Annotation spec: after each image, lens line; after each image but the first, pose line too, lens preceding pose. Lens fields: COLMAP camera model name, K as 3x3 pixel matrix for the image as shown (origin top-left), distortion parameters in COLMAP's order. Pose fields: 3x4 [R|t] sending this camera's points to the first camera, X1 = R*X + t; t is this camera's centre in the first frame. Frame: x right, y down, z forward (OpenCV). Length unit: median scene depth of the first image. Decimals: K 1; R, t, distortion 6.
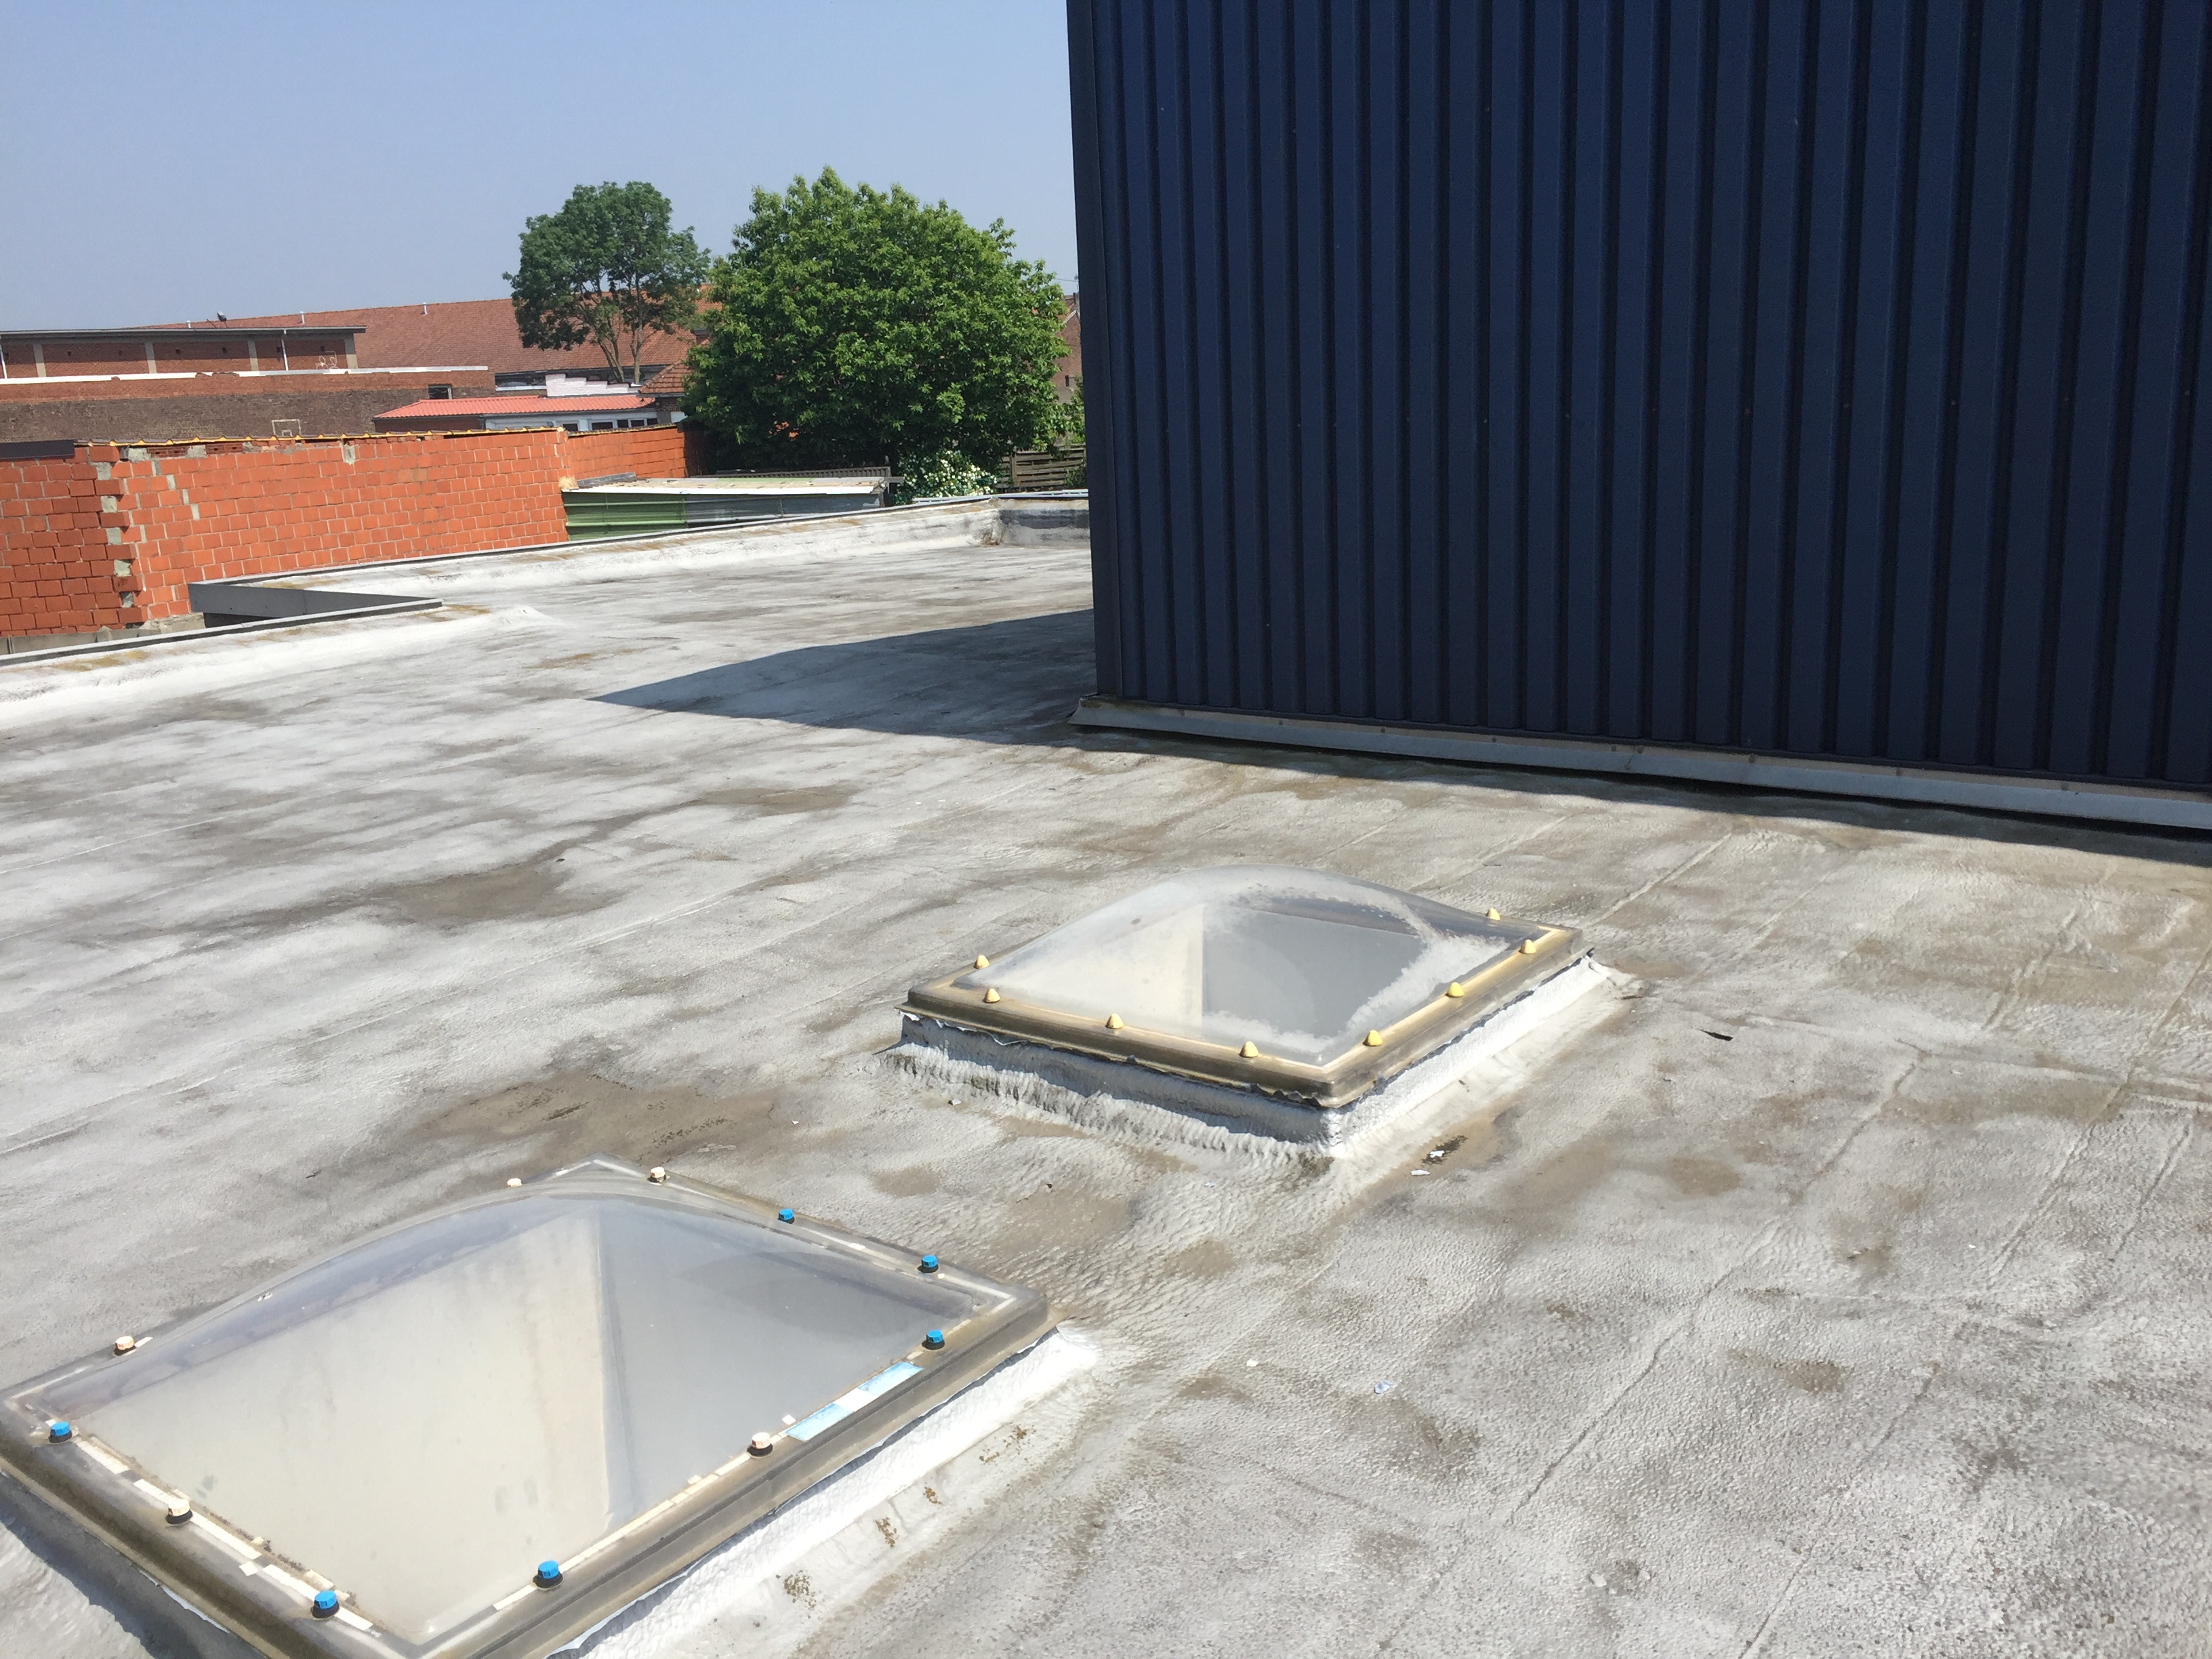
lens RADIAL K [[1909.3, 0, 1106.0], [0, 1909.3, 829.5], [0, 0, 1]] dist [0.079987, -0.125018]
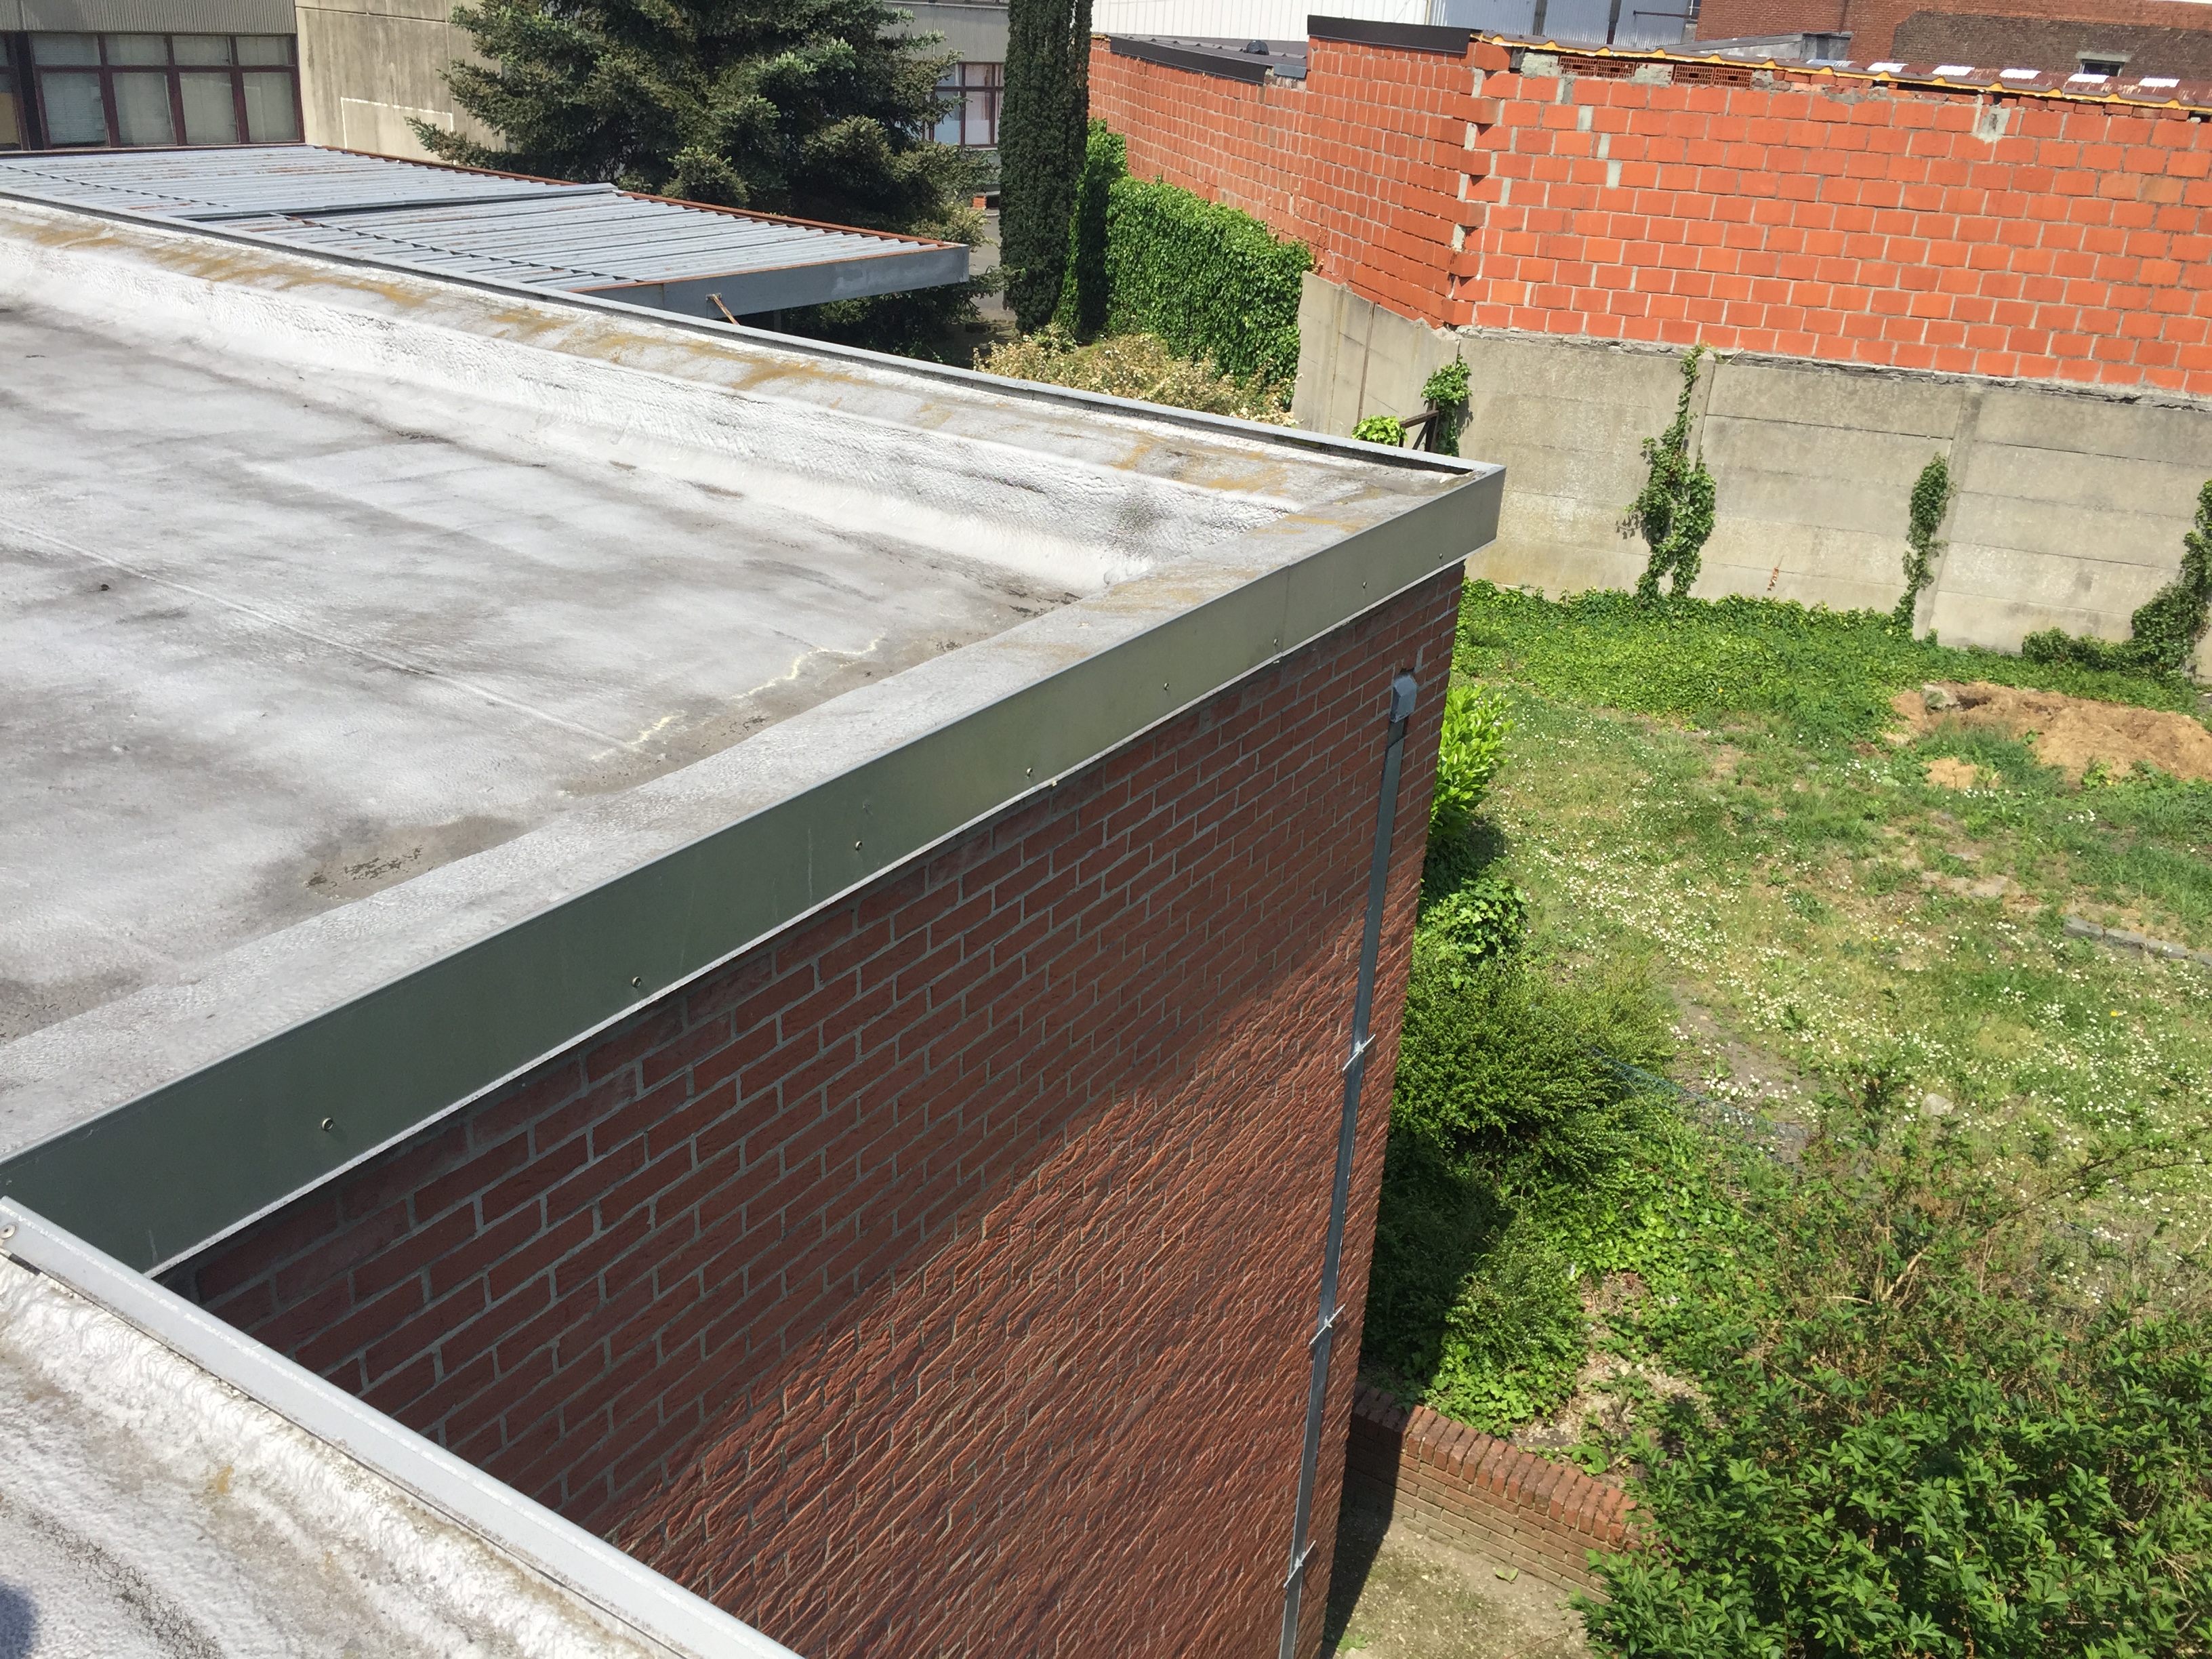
lens RADIAL K [[1909.3, 0, 1106.0], [0, 1909.3, 829.5], [0, 0, 1]] dist [0.079987, -0.125018]
pose [[0.131169, 0.448720, -0.883994, 0.101997], [-0.293617, 0.869275, 0.397681, -0.120387], [0.946881, 0.207392, 0.245773, 0.491918]]
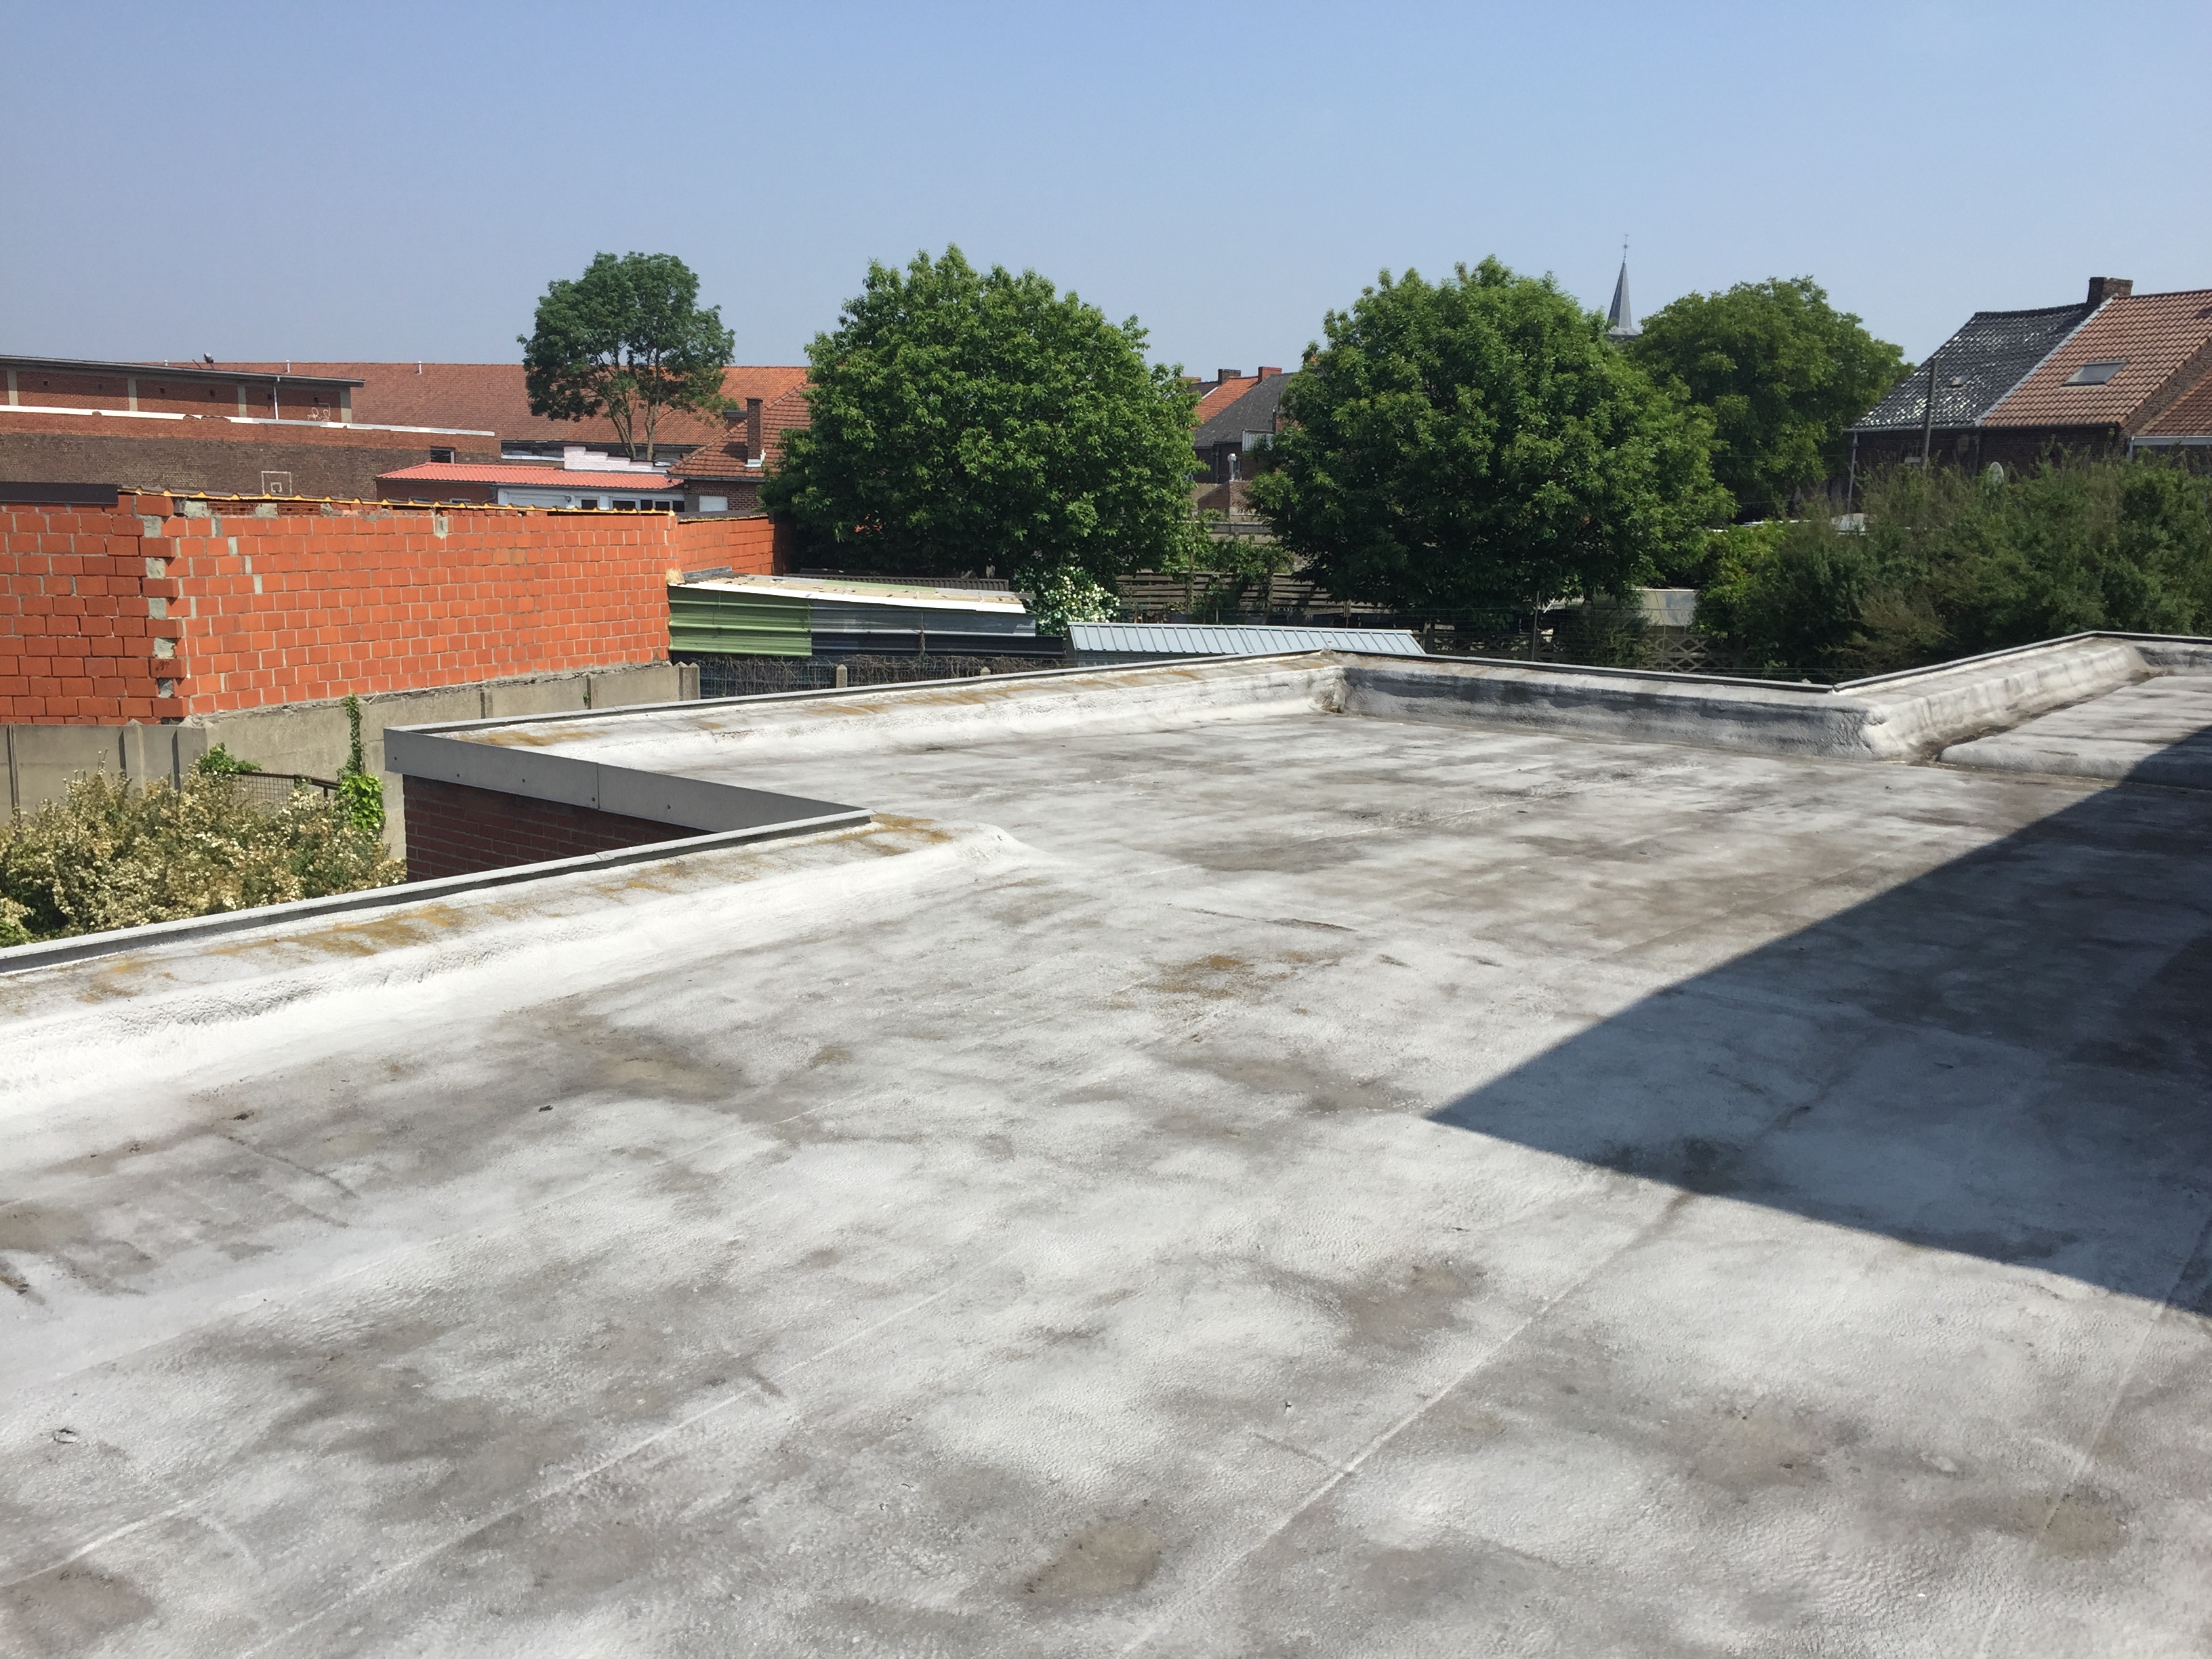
lens RADIAL K [[1878.3, 0, 1083.8], [0, 1878.3, 837.9], [0, 0, 1]] dist [0.095078, -0.131688]
pose [[0.996943, 0.070085, 0.034546, -0.098630], [-0.068299, 0.996390, -0.050411, -0.028312], [-0.037954, 0.047897, 0.998131, 0.132624]]
